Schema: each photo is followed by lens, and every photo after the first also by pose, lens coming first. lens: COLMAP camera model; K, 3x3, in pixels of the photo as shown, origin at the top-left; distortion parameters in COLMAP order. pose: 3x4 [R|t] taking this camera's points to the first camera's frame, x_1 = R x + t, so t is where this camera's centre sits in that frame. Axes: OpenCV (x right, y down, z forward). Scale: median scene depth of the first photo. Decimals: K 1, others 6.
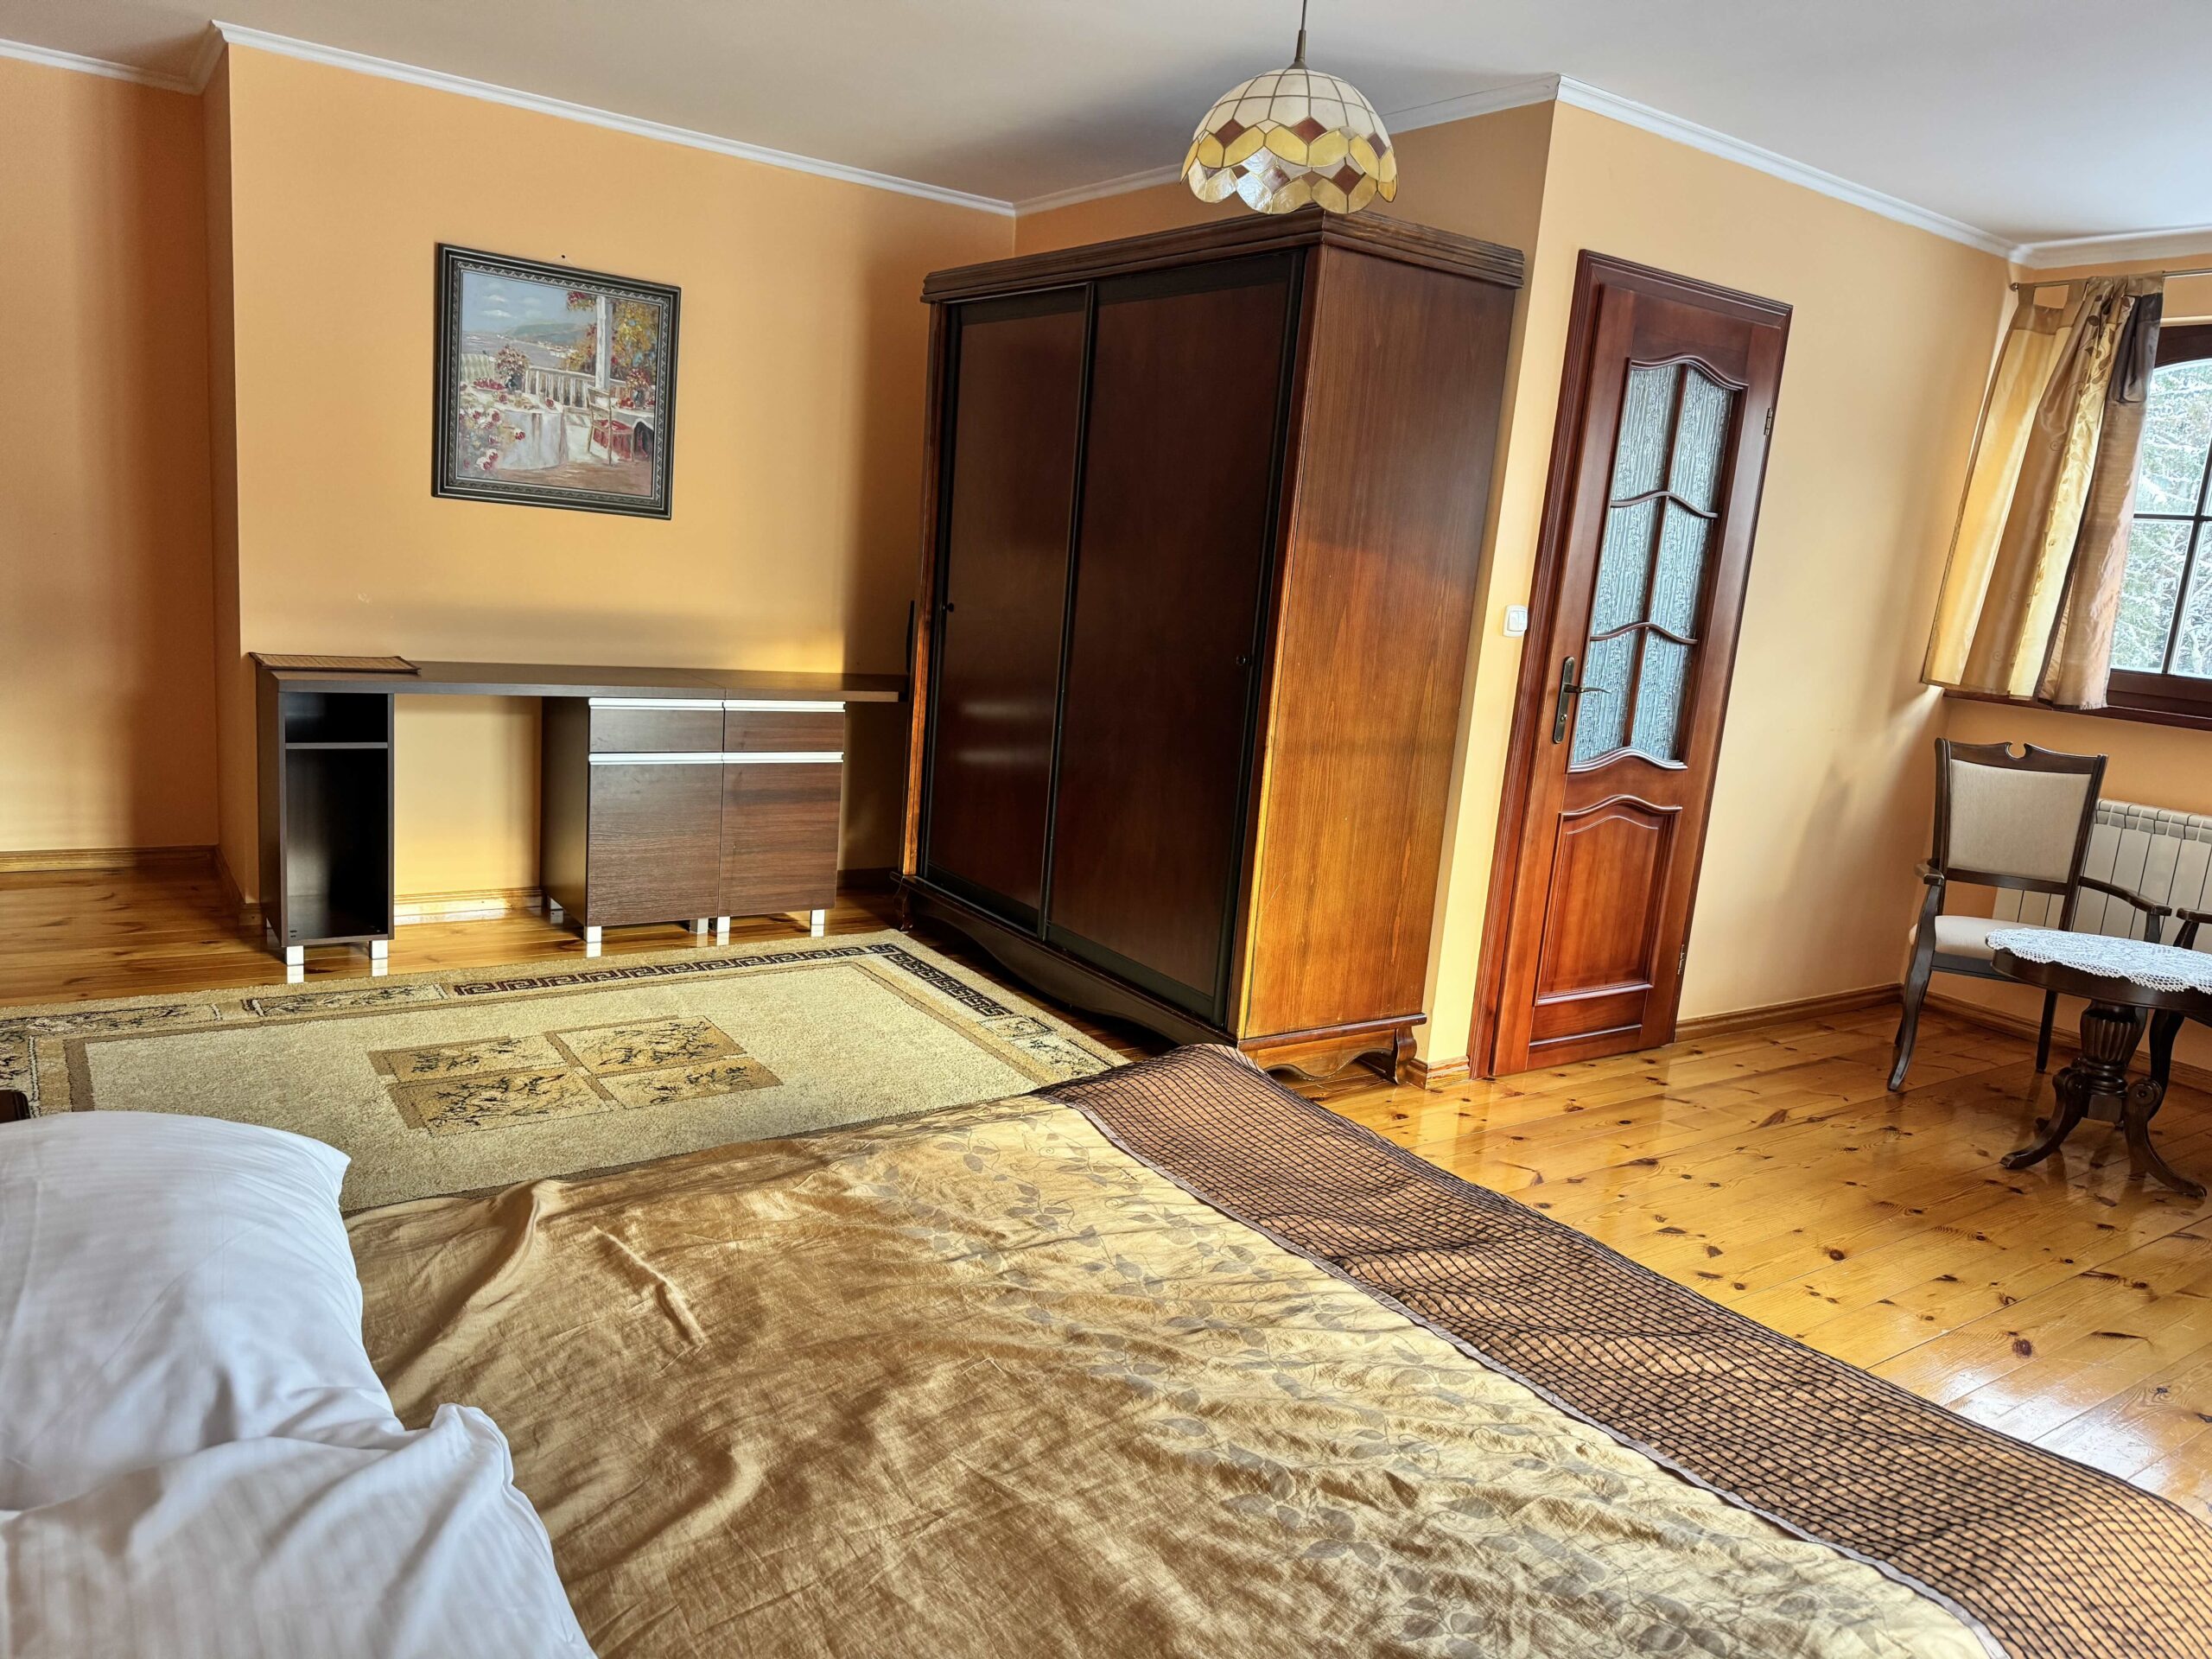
lens RADIAL K [[1500.0, 0, 1114.4], [0, 1500.0, 826.9], [0, 0, 1]] dist [0.030647, -0.064619]
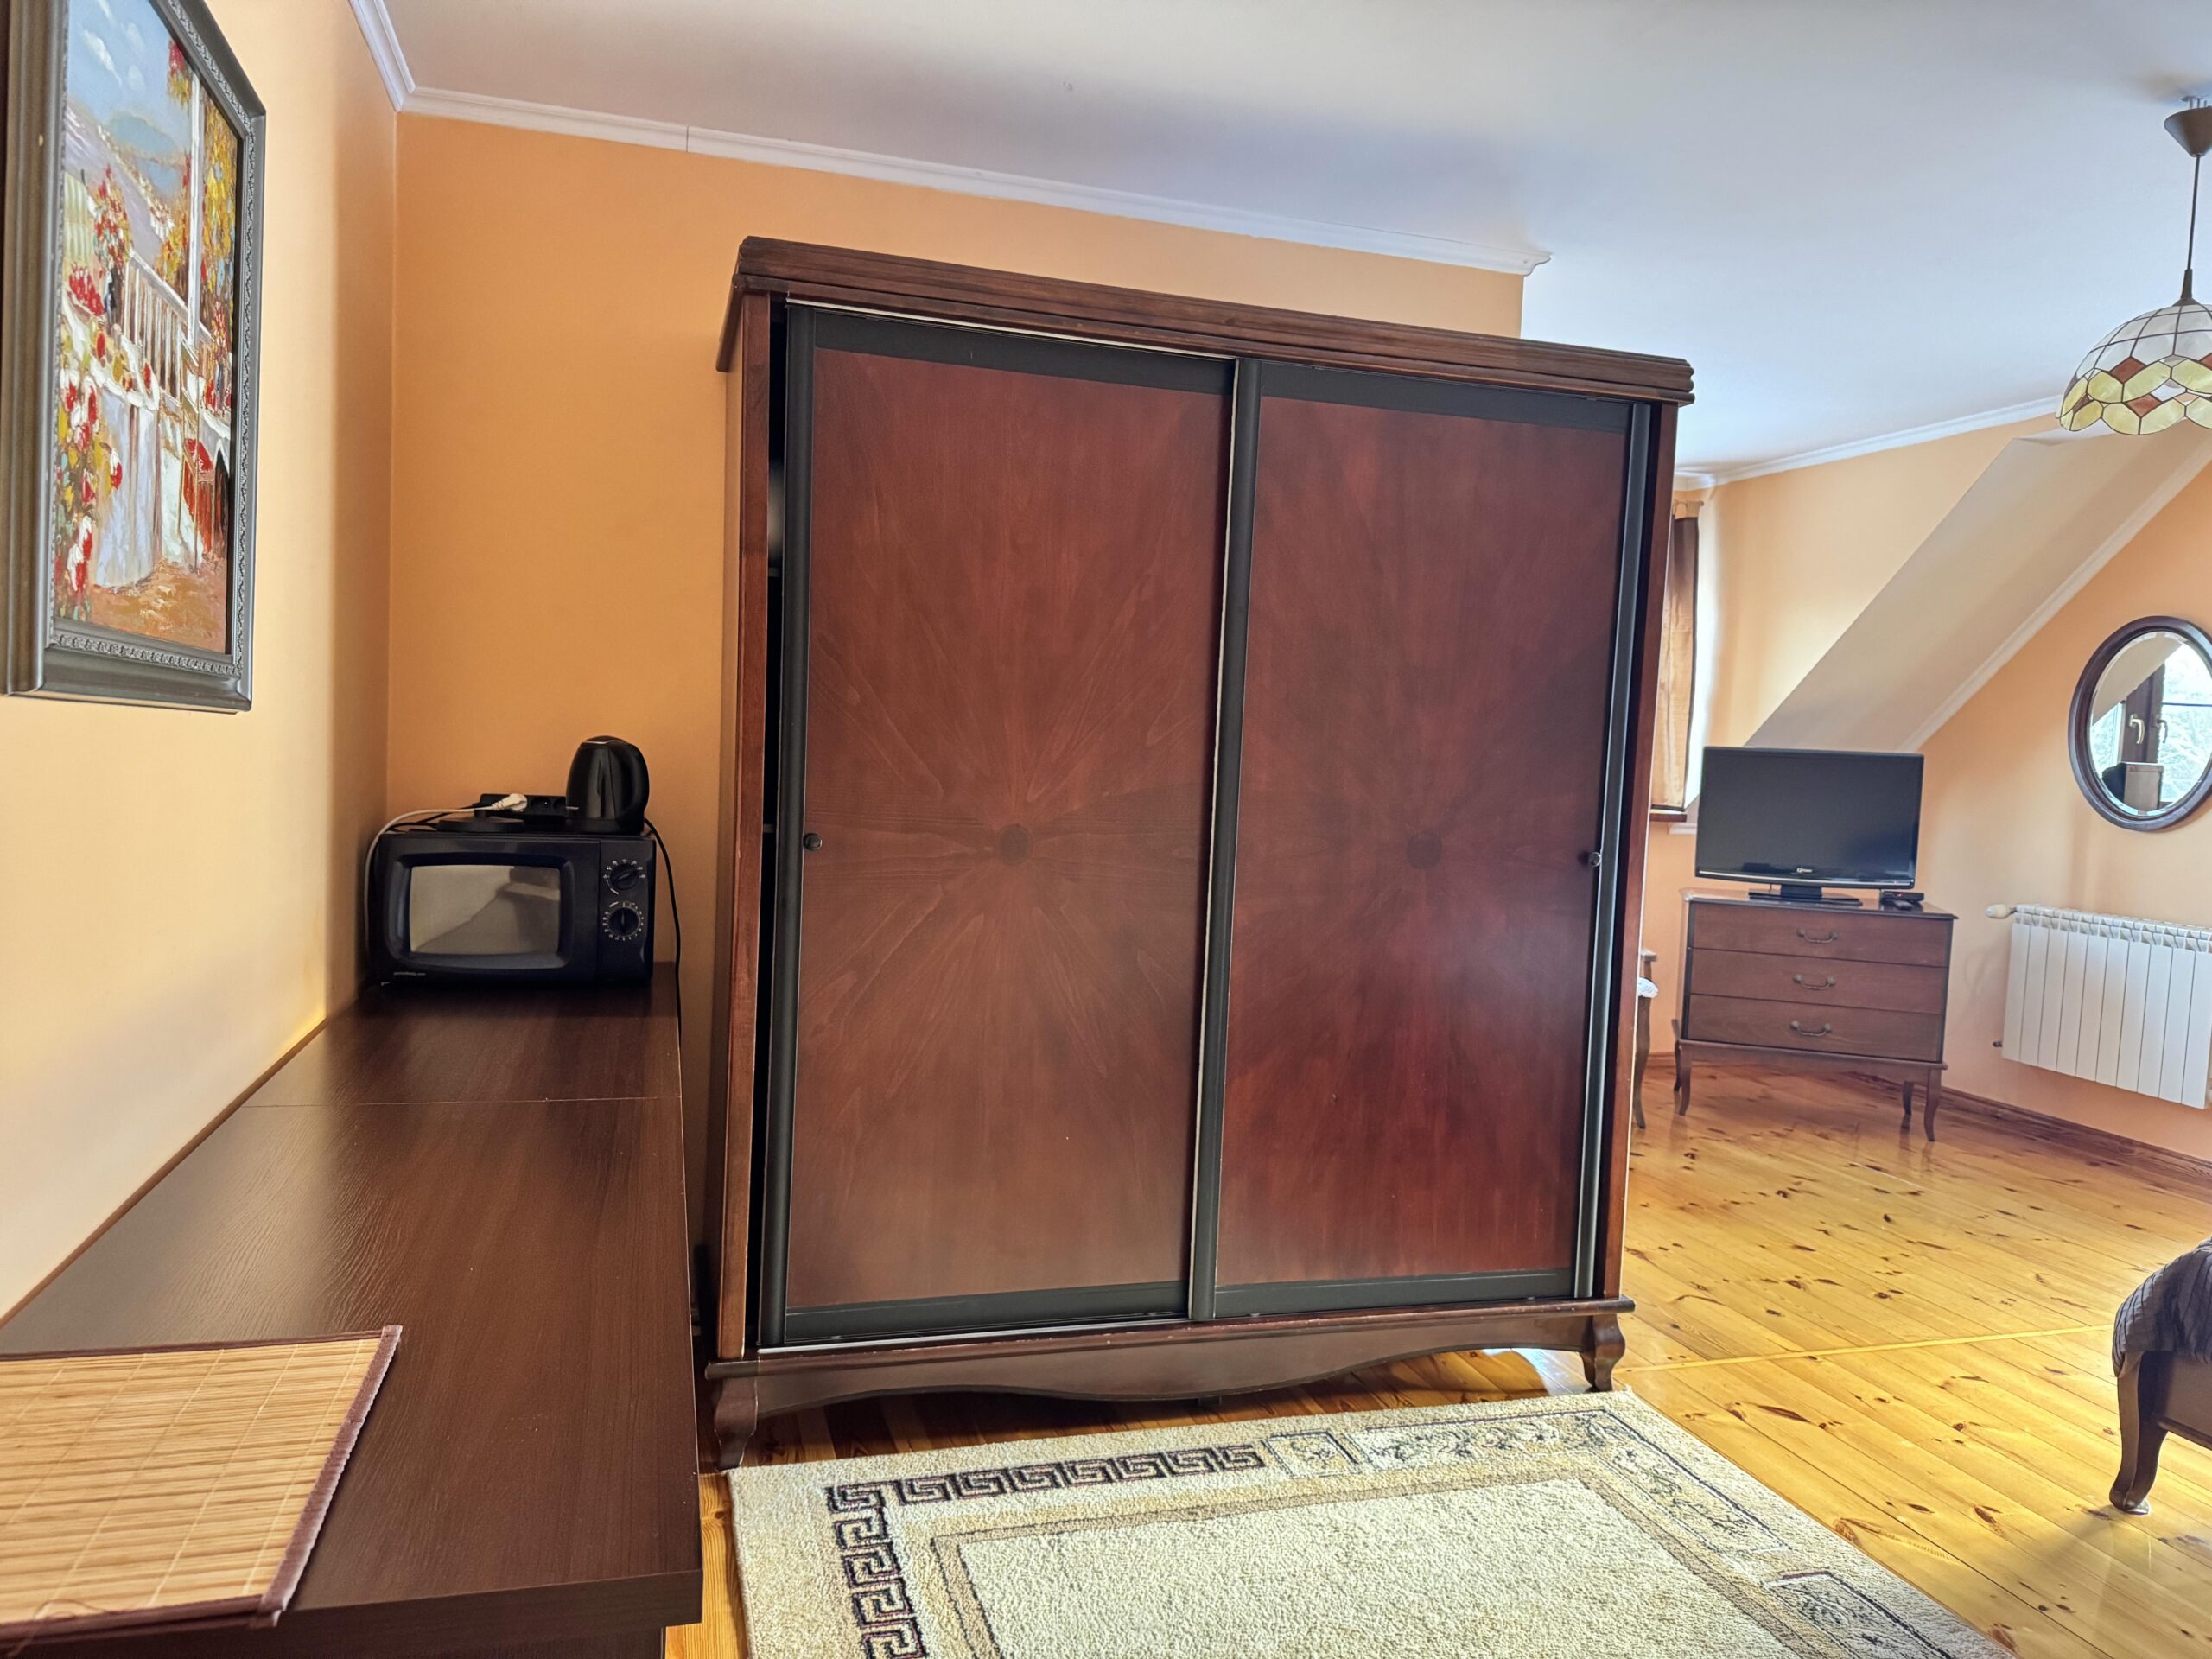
lens RADIAL K [[1500.0, 0, 1114.4], [0, 1500.0, 826.9], [0, 0, 1]] dist [0.030647, -0.064619]
pose [[0.323351, -0.122039, 0.938377, -0.716439], [0.156754, 0.984856, 0.074068, -0.214110], [-0.933205, 0.123144, 0.337584, 0.849590]]
